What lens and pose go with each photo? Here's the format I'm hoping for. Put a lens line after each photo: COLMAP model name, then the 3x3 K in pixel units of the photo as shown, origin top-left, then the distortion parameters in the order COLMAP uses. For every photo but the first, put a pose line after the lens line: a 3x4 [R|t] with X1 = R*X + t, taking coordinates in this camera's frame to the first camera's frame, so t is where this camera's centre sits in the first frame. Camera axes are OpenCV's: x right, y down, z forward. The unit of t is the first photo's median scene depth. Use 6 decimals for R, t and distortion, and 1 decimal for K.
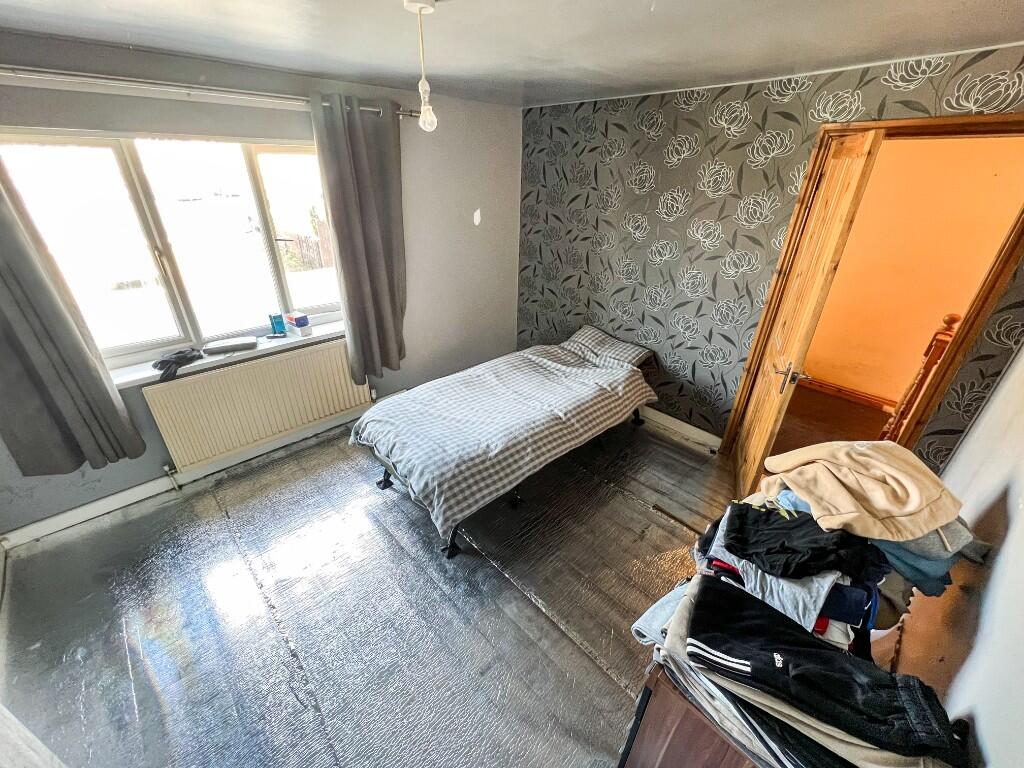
lens RADIAL K [[421.1, 0, 509.7], [0, 421.1, 382.5], [0, 0, 1]] dist [0.000746, -0.000095]
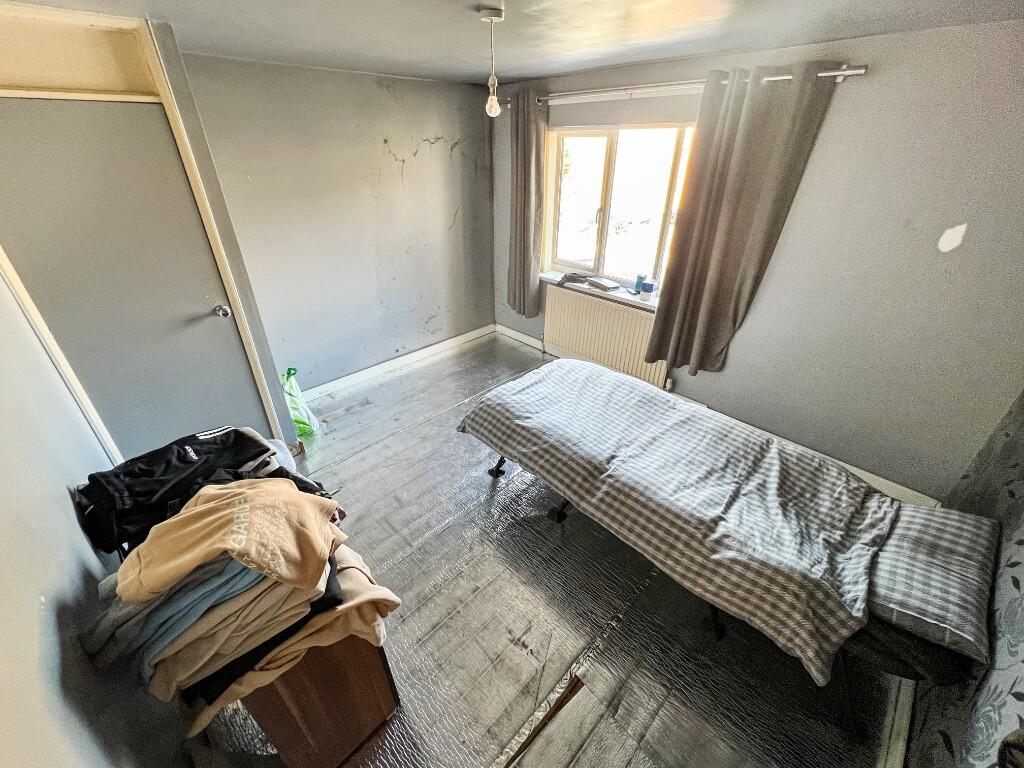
lens RADIAL K [[421.1, 0, 509.7], [0, 421.1, 382.5], [0, 0, 1]] dist [0.000746, -0.000095]
pose [[0.007692, 0.480963, -0.876707, 0.718962], [-0.458724, 0.780737, 0.424289, -0.297776], [0.888545, 0.398903, 0.226635, 0.599957]]
